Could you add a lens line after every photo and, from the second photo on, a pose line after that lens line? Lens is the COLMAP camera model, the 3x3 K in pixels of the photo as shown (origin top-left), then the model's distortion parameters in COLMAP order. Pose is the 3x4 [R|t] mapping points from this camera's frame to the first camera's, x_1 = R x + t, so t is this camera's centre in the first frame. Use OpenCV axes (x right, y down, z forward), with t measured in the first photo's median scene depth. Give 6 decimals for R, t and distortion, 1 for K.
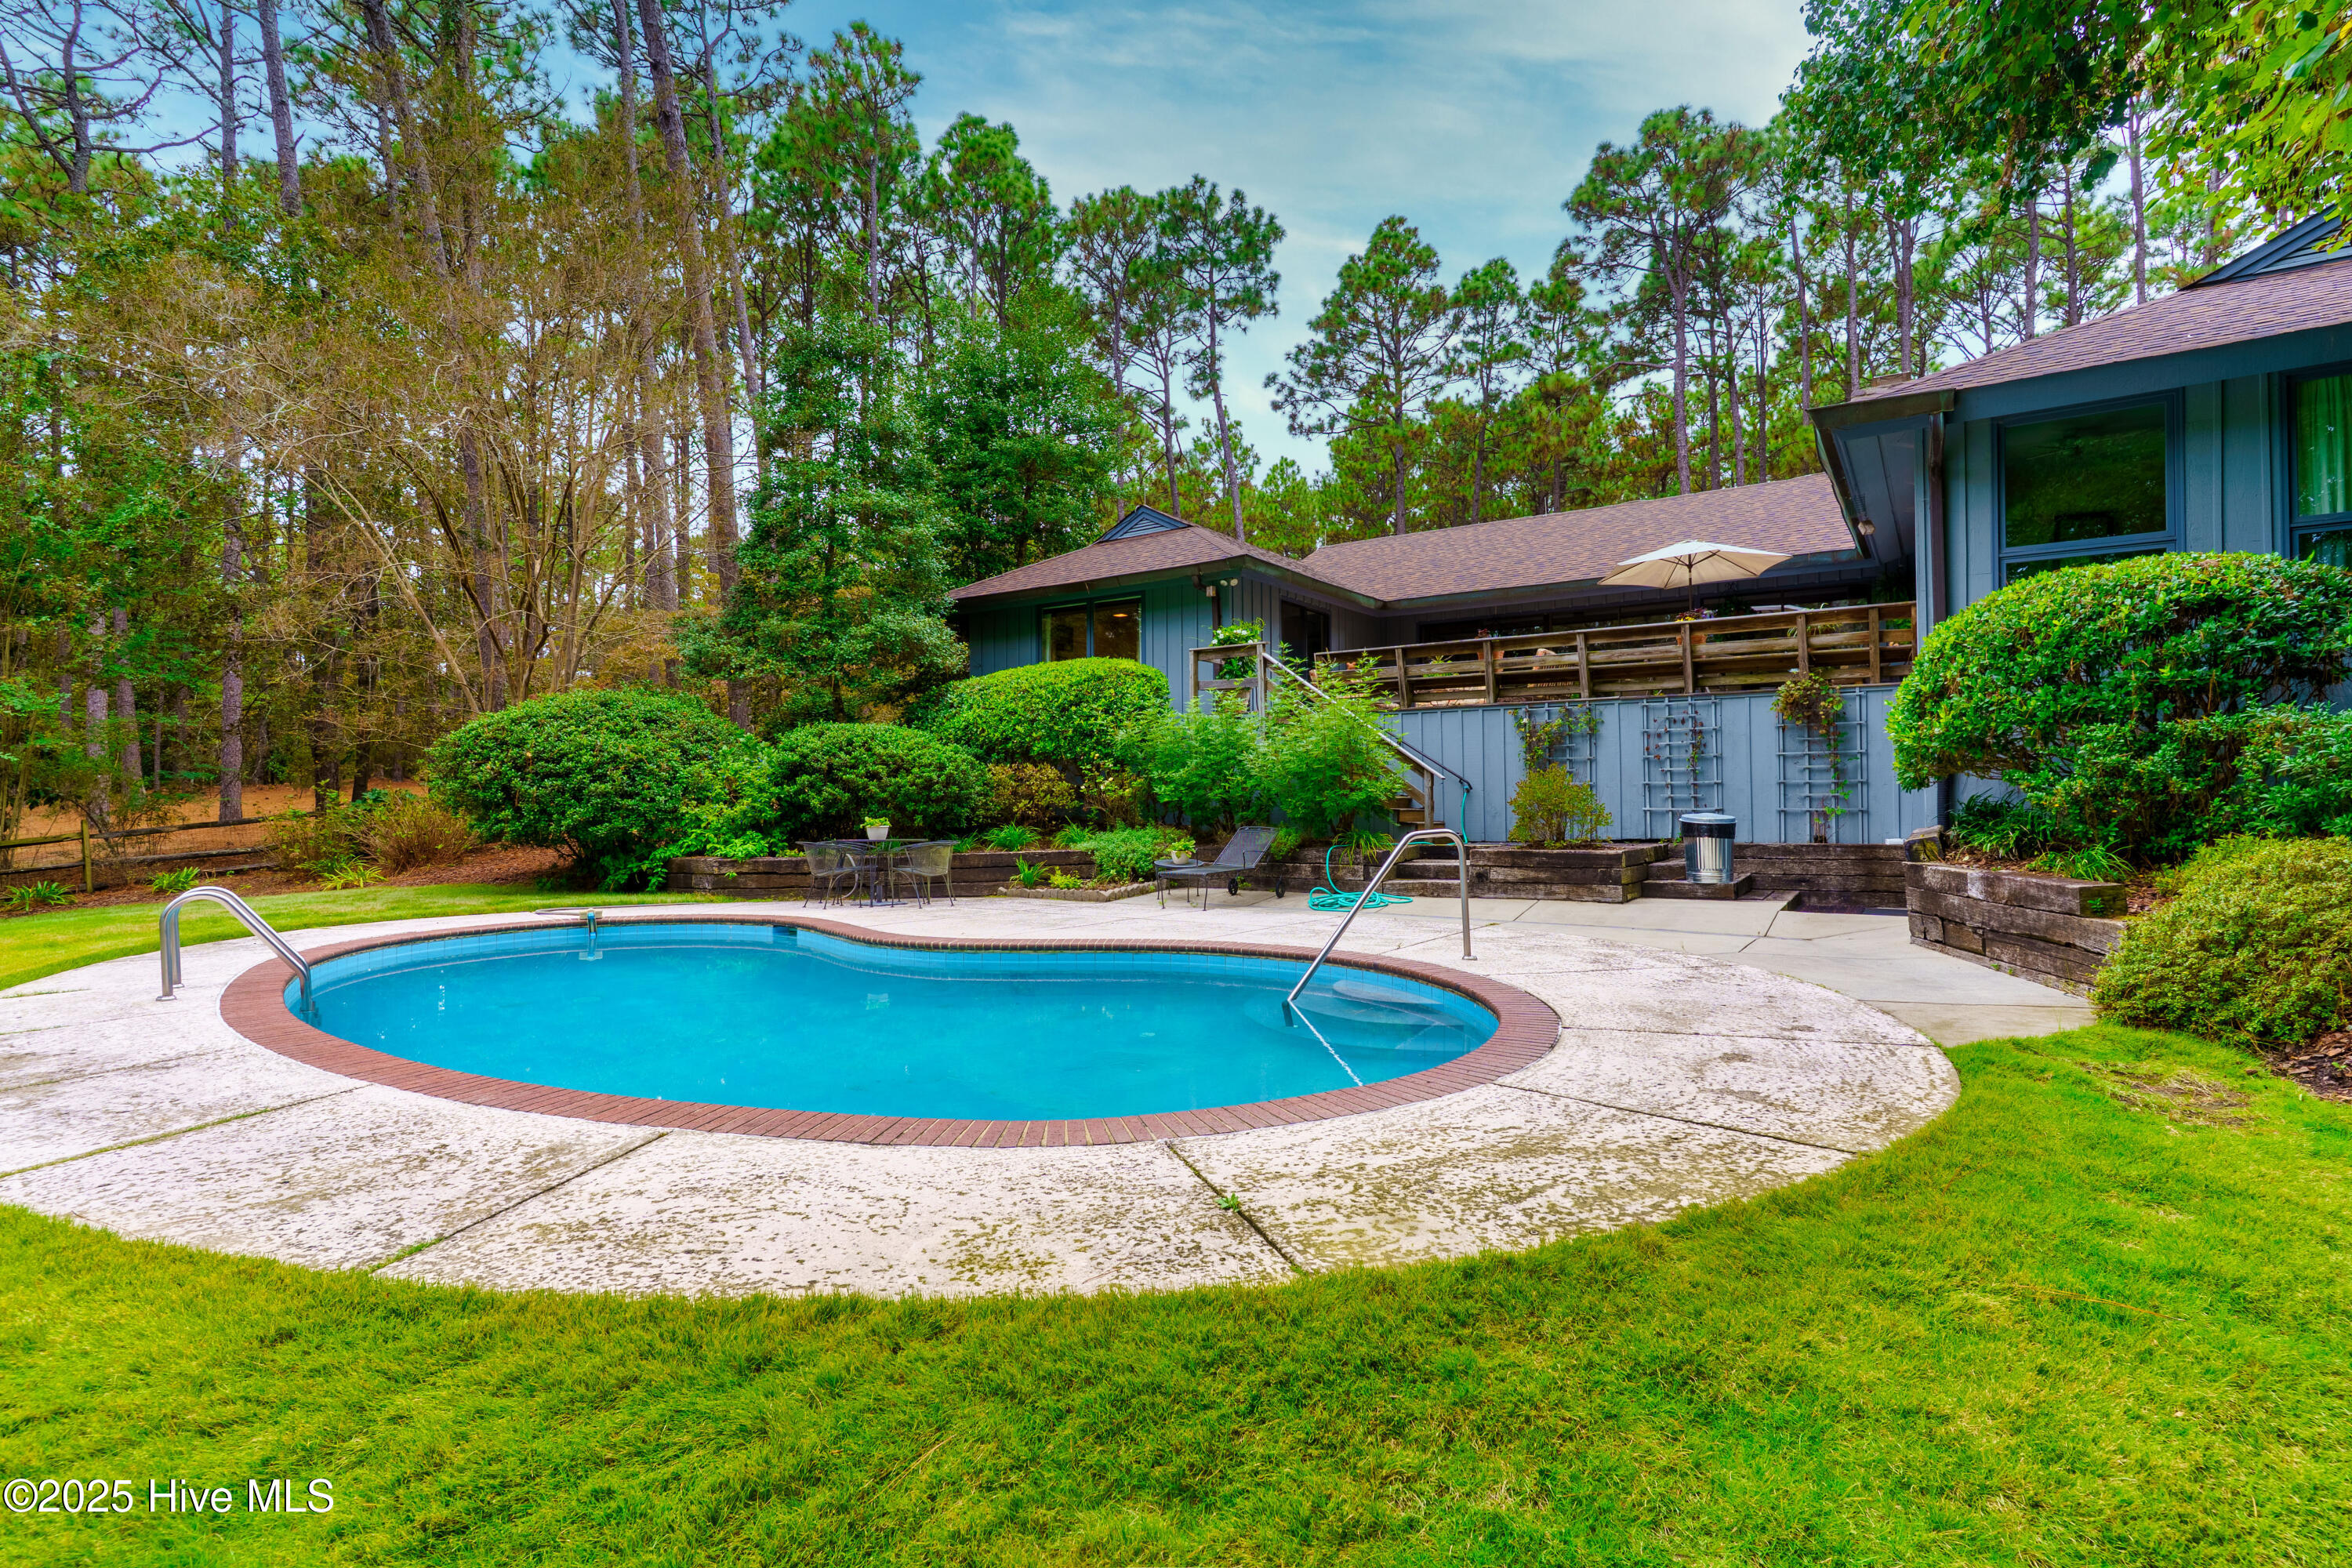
lens RADIAL K [[1125.8, 0, 1176.0], [0, 1125.8, 784.0], [0, 0, 1]] dist [-0.000607, 0.000256]
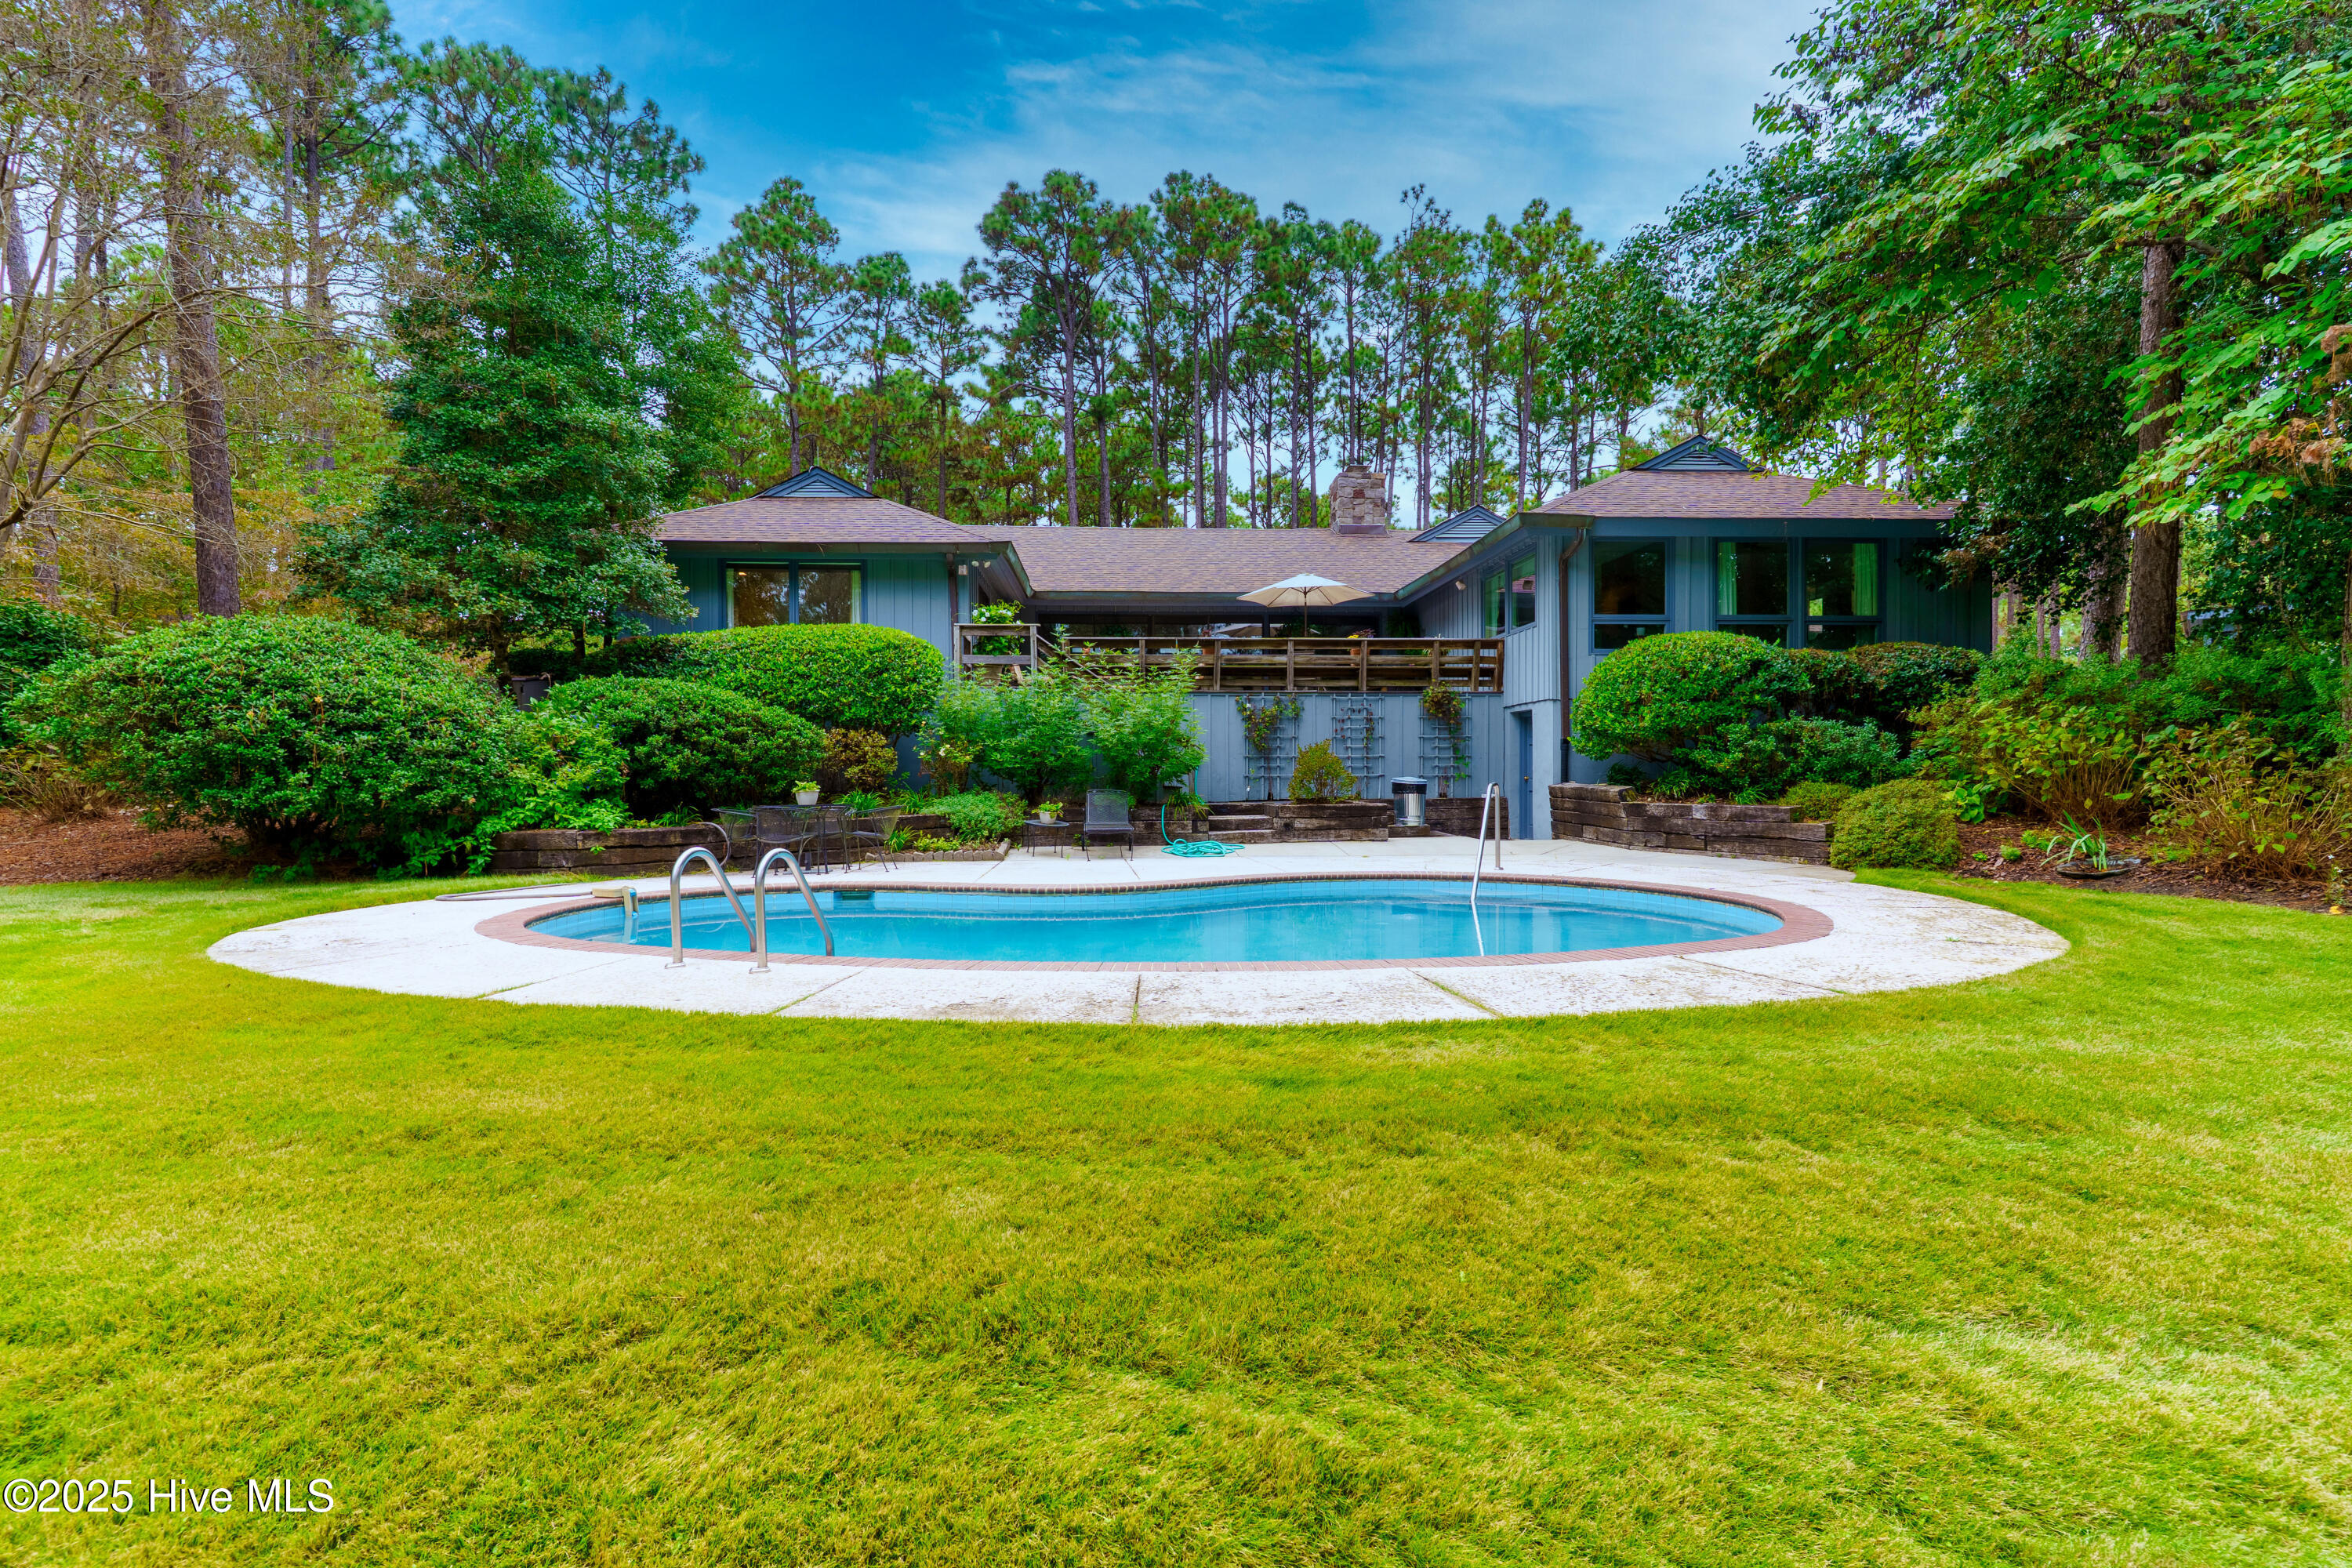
lens RADIAL K [[1125.8, 0, 1176.0], [0, 1125.8, 784.0], [0, 0, 1]] dist [-0.000607, 0.000256]
pose [[0.790631, -0.003042, 0.612285, -0.537546], [-0.008759, 0.999829, 0.016278, 0.012159], [-0.612230, -0.018233, 0.790469, 0.047920]]
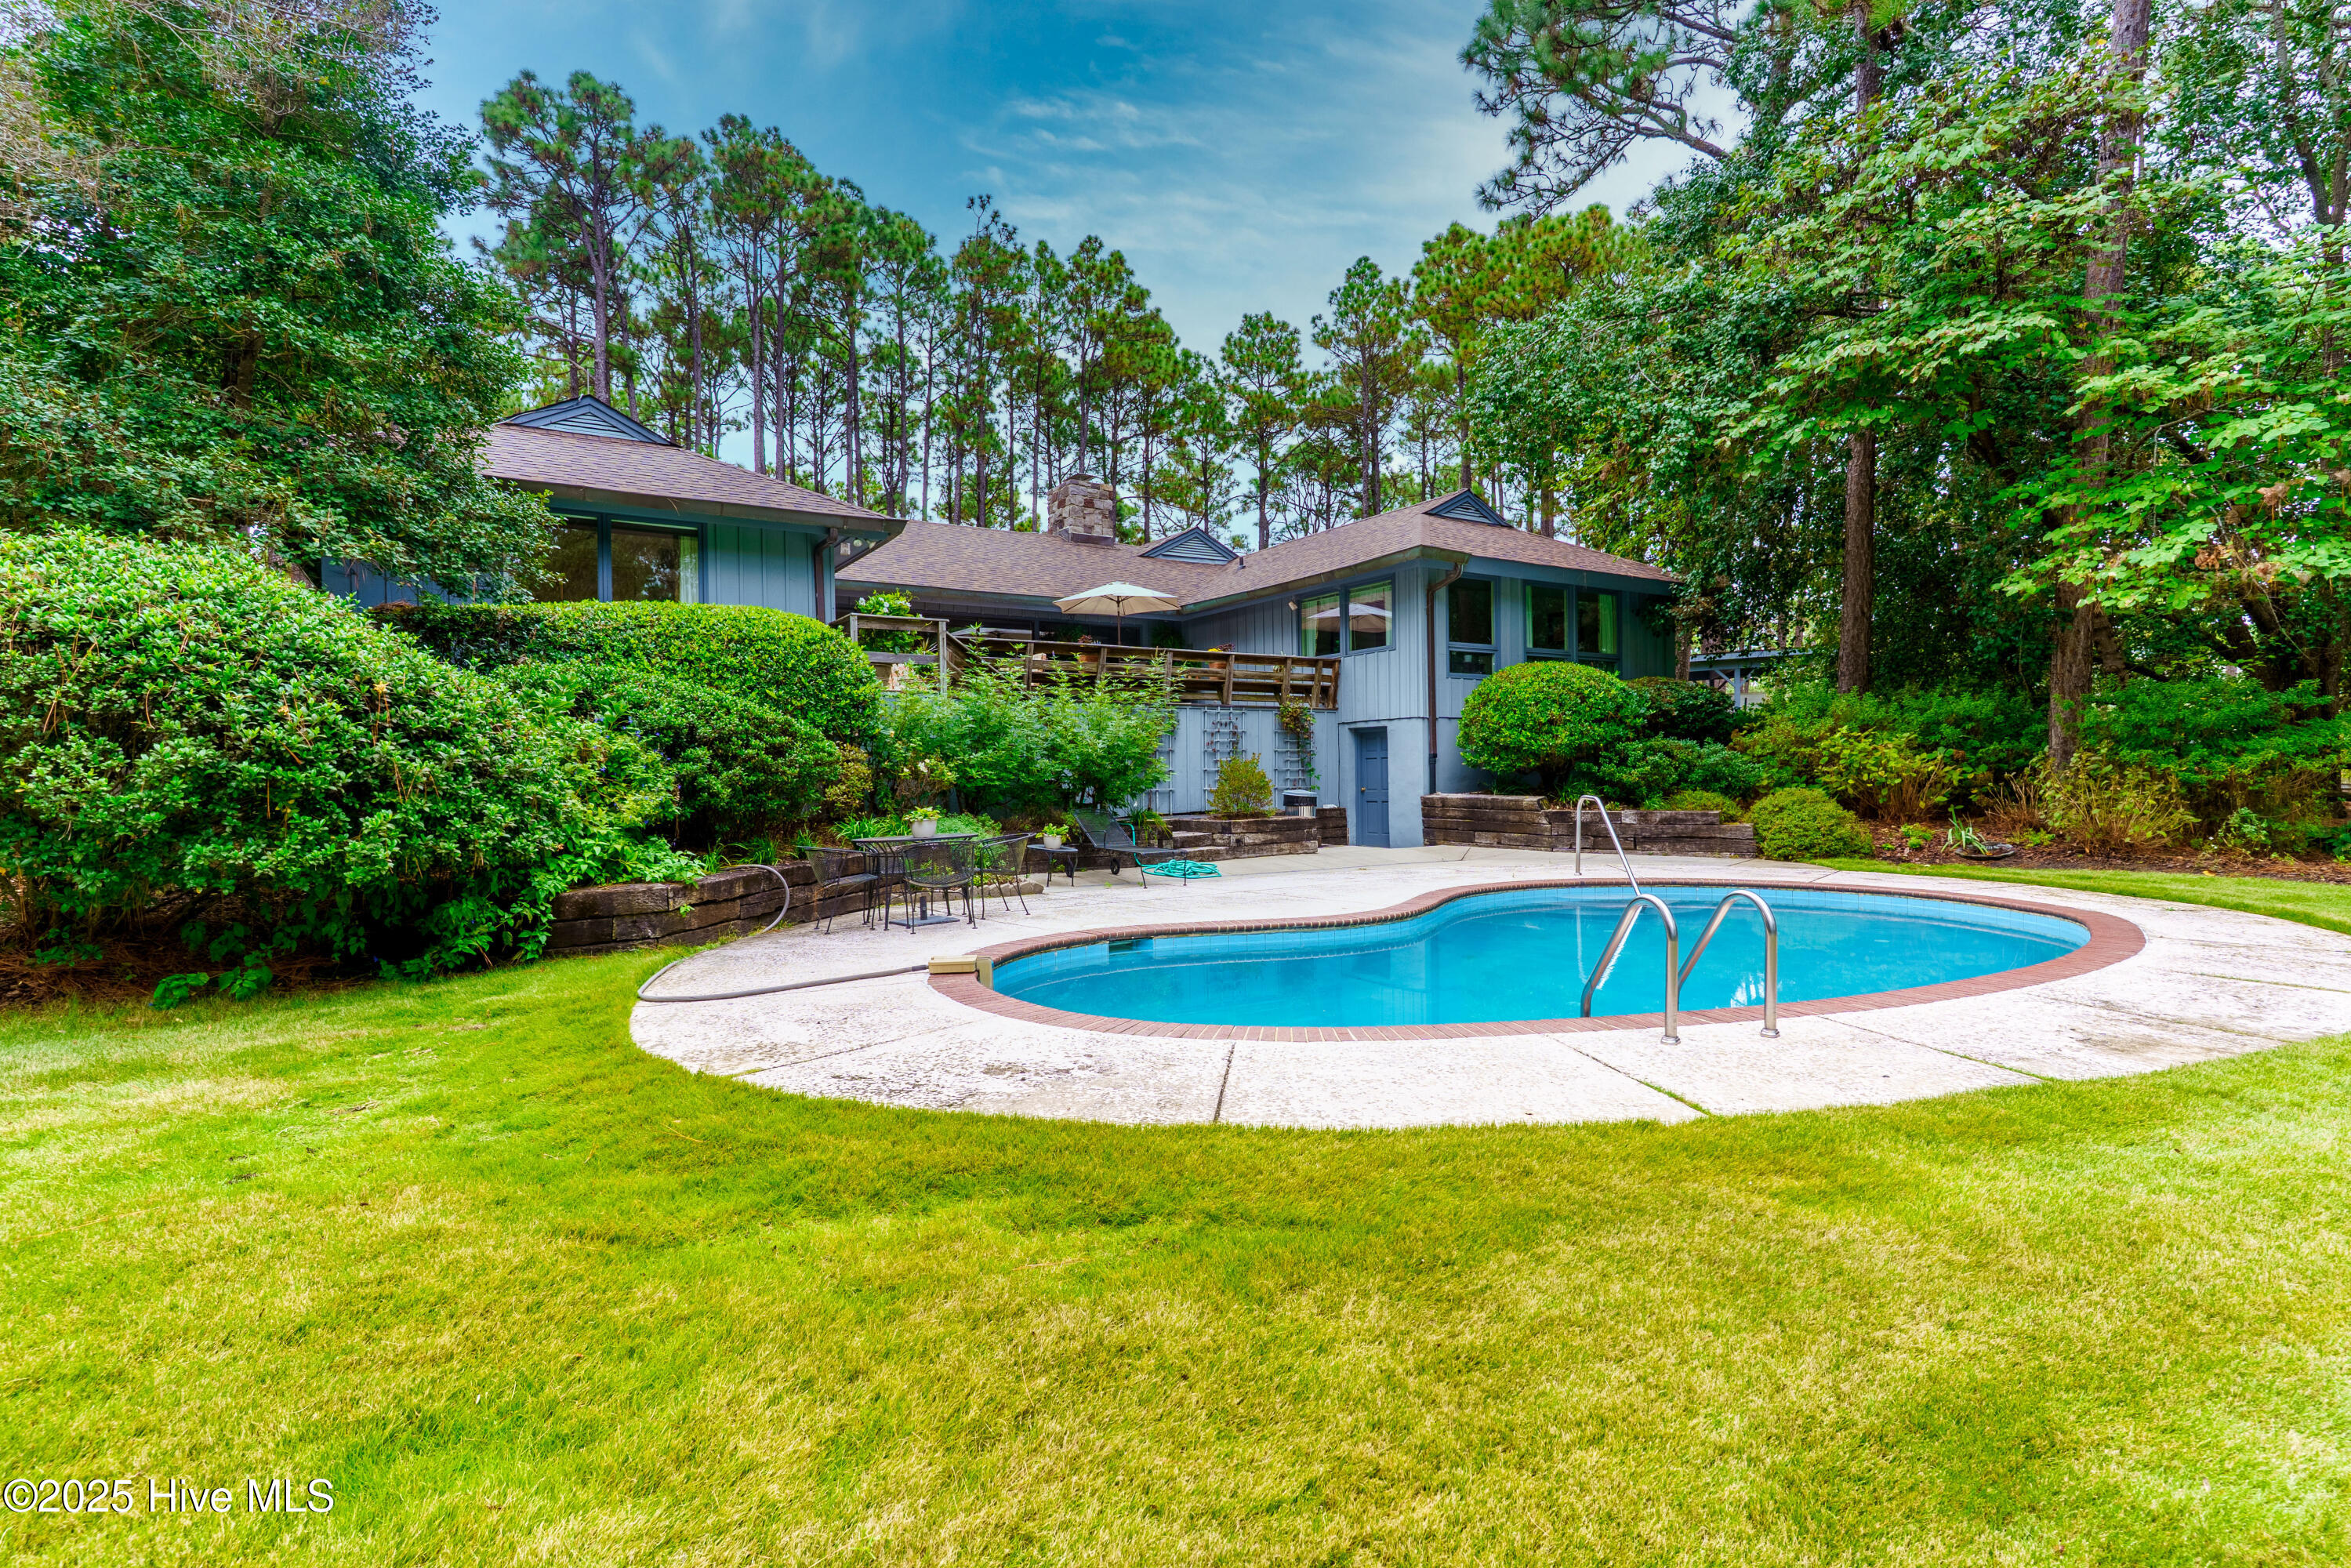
lens RADIAL K [[1125.4, 0, 1175.5], [0, 1125.4, 784.0], [0, 0, 1]] dist [-0.000607, 0.000256]
pose [[0.391830, -0.004617, 0.920026, -0.797353], [-0.001763, 0.999982, 0.005769, 0.008591], [-0.920036, -0.003882, 0.391815, 0.490231]]
